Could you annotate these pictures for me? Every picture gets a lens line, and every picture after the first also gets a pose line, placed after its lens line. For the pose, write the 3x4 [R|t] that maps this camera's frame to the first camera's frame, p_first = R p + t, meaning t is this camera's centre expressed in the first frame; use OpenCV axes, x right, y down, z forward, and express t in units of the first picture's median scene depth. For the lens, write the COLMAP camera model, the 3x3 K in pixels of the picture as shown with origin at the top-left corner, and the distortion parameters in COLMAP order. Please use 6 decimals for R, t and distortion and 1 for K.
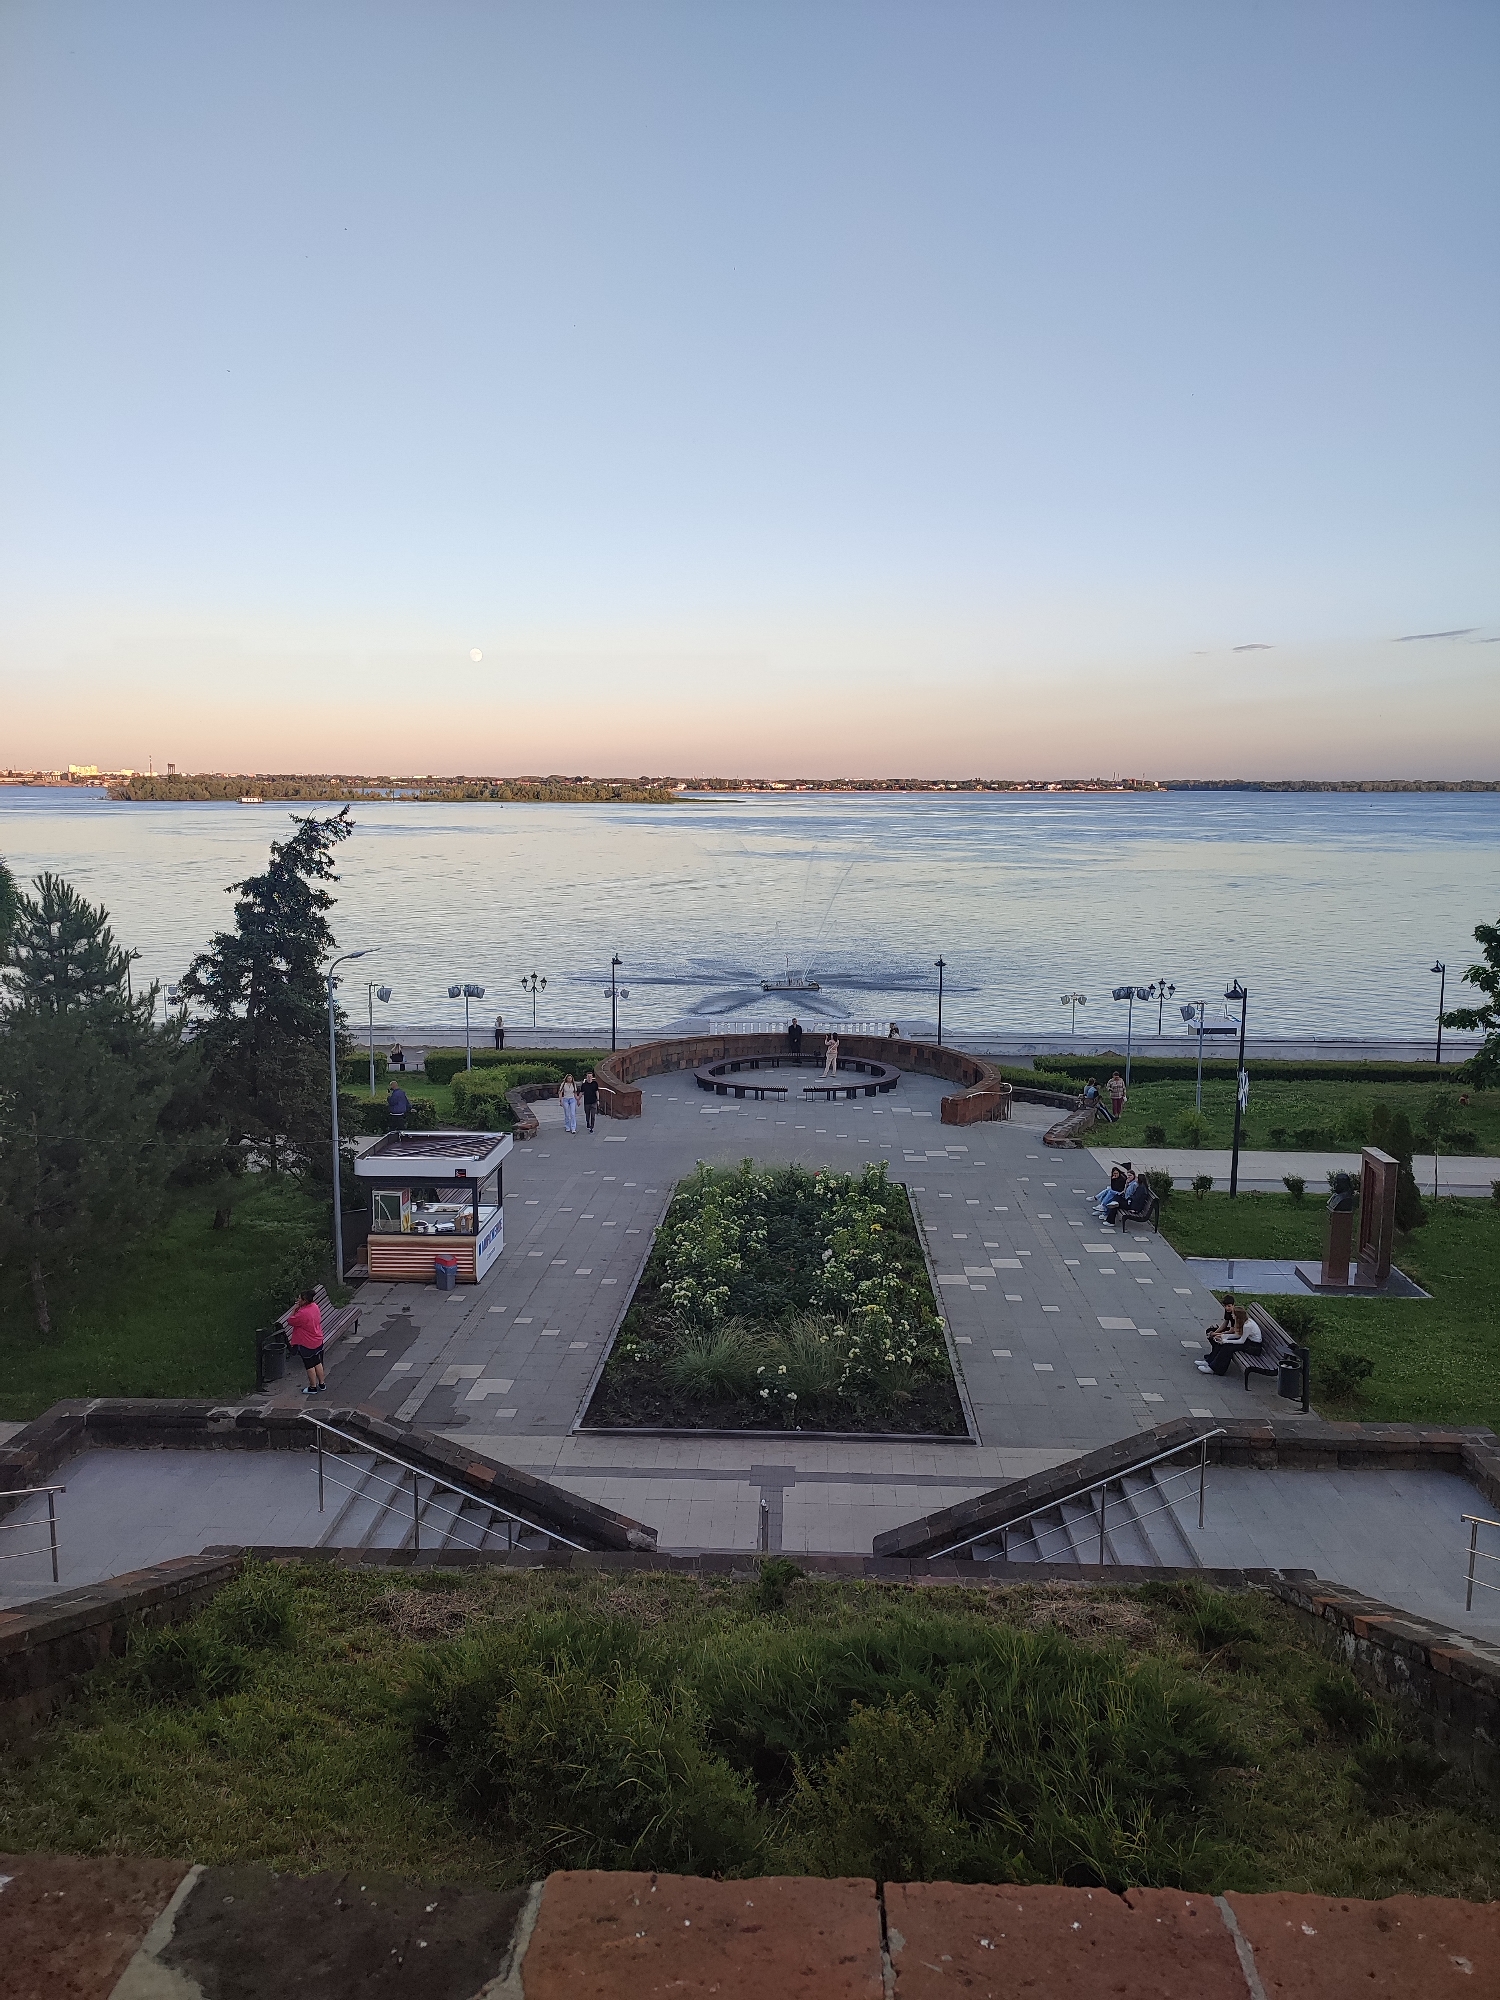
lens RADIAL K [[1410.3, 0, 765.4], [0, 1410.3, 1004.6], [0, 0, 1]] dist [0.028756, -0.020149]
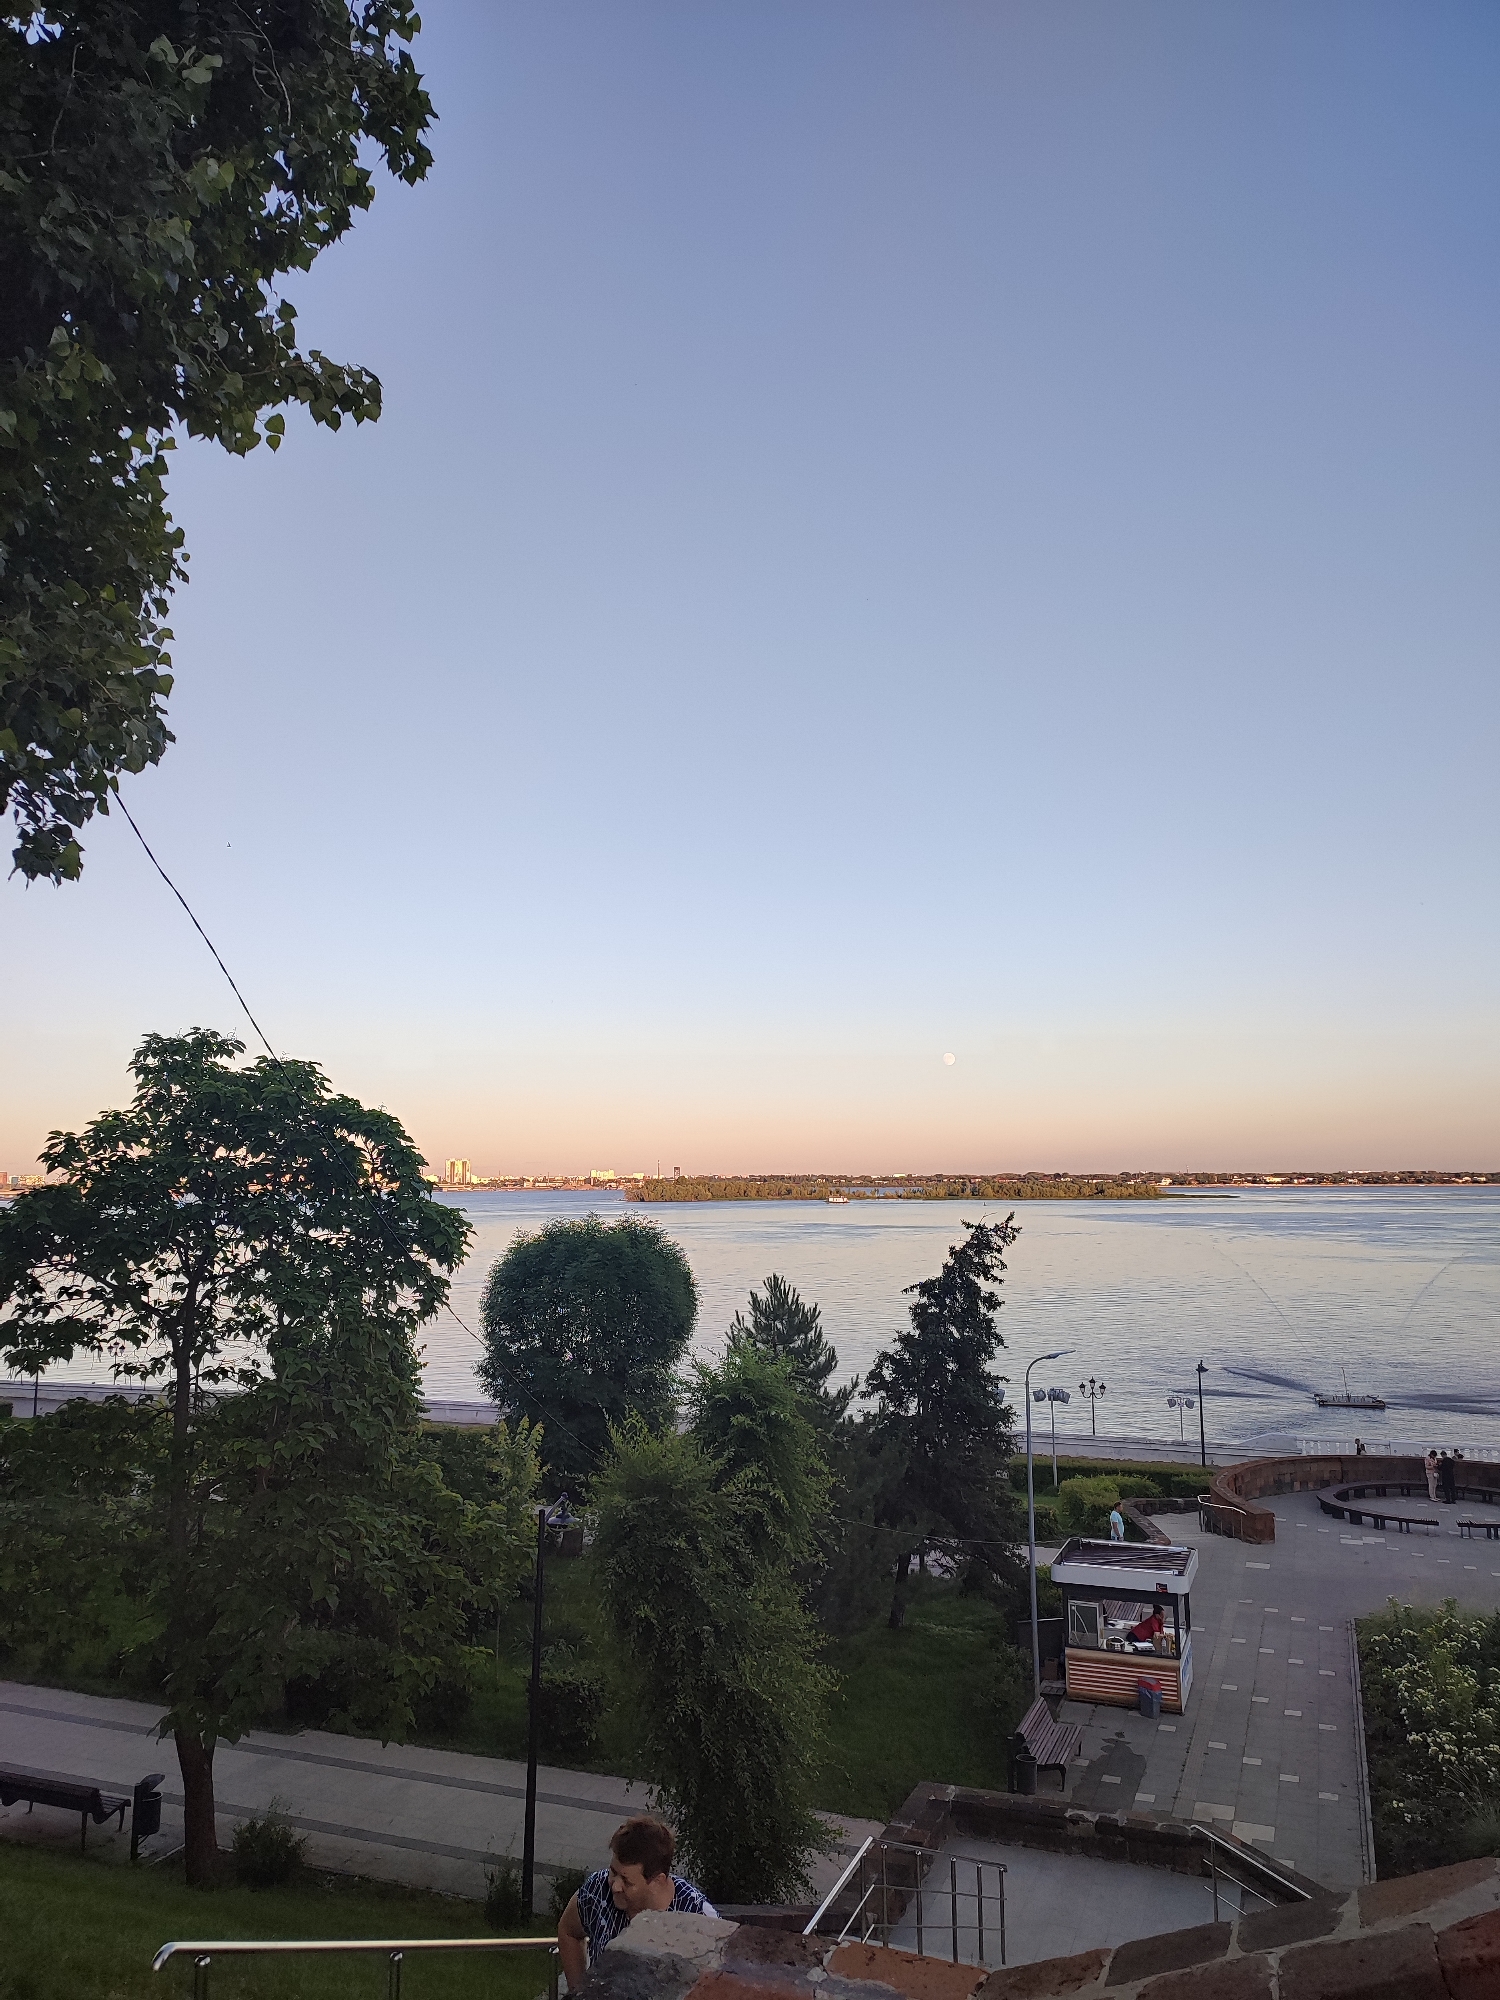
lens RADIAL K [[1434.8, 0, 750.0], [0, 1434.8, 1000.0], [0, 0, 1]] dist [0.023265, -0.002153]
pose [[0.949716, -0.050853, -0.308956, -0.142033], [-0.036275, 0.962210, -0.269882, 0.006168], [0.311005, 0.267518, 0.911981, -0.104218]]
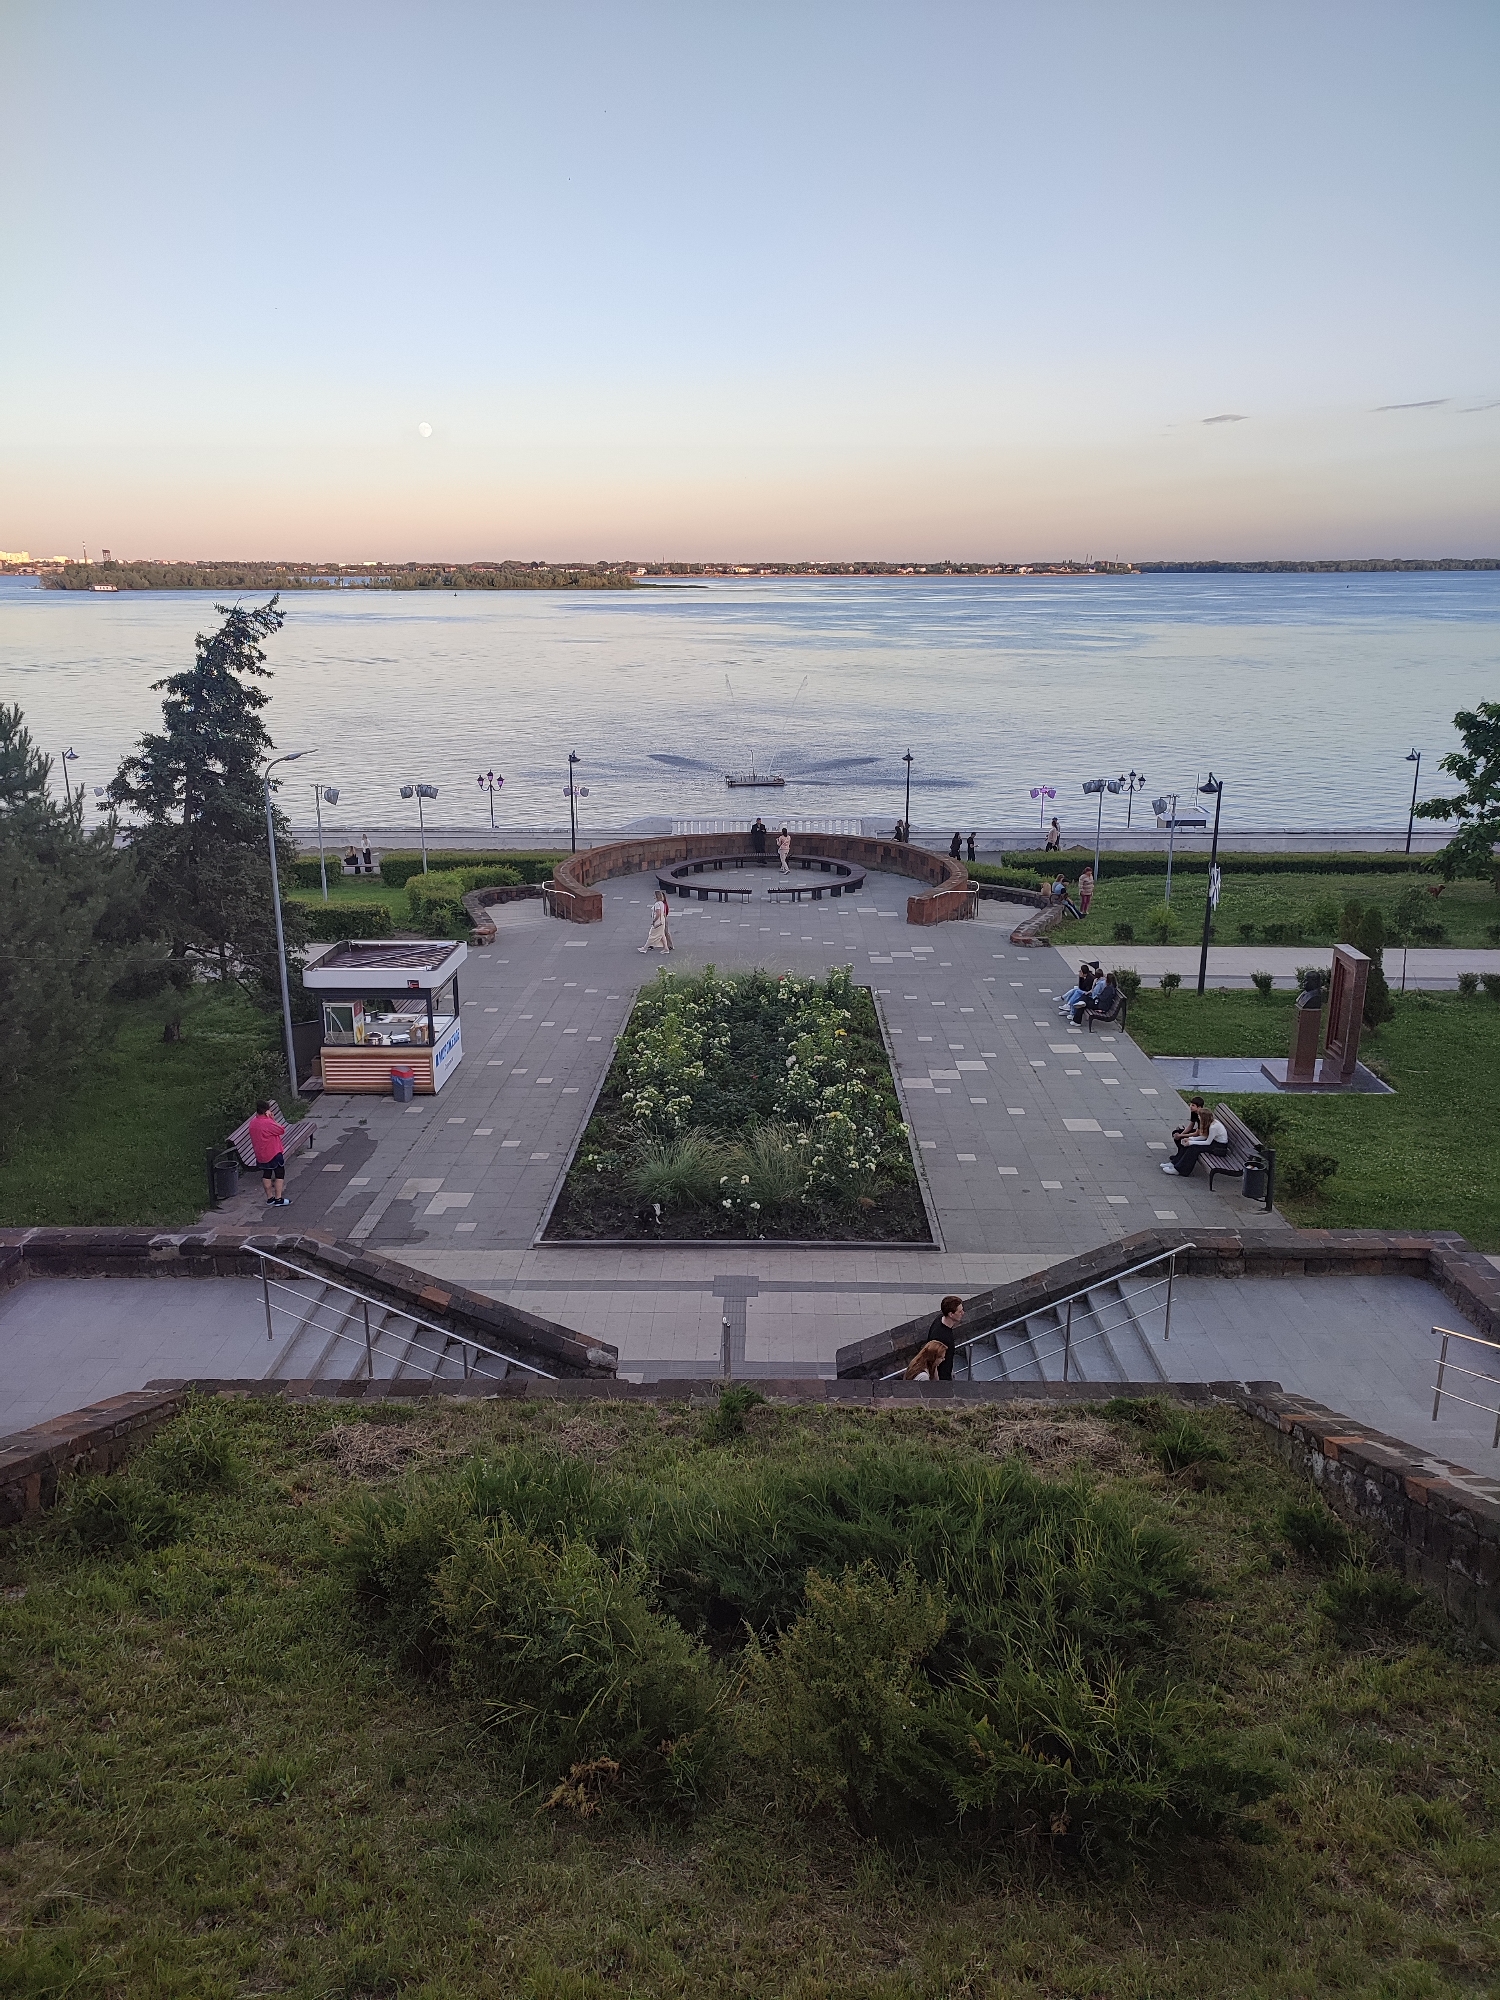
lens RADIAL K [[1404.9, 0, 755.6], [0, 1404.9, 991.5], [0, 0, 1]] dist [0.029941, -0.001110]
pose [[0.999817, -0.011783, 0.015061, 0.004500], [0.009625, 0.990651, 0.136082, -0.004584], [-0.016524, -0.135913, 0.990583, 0.033344]]
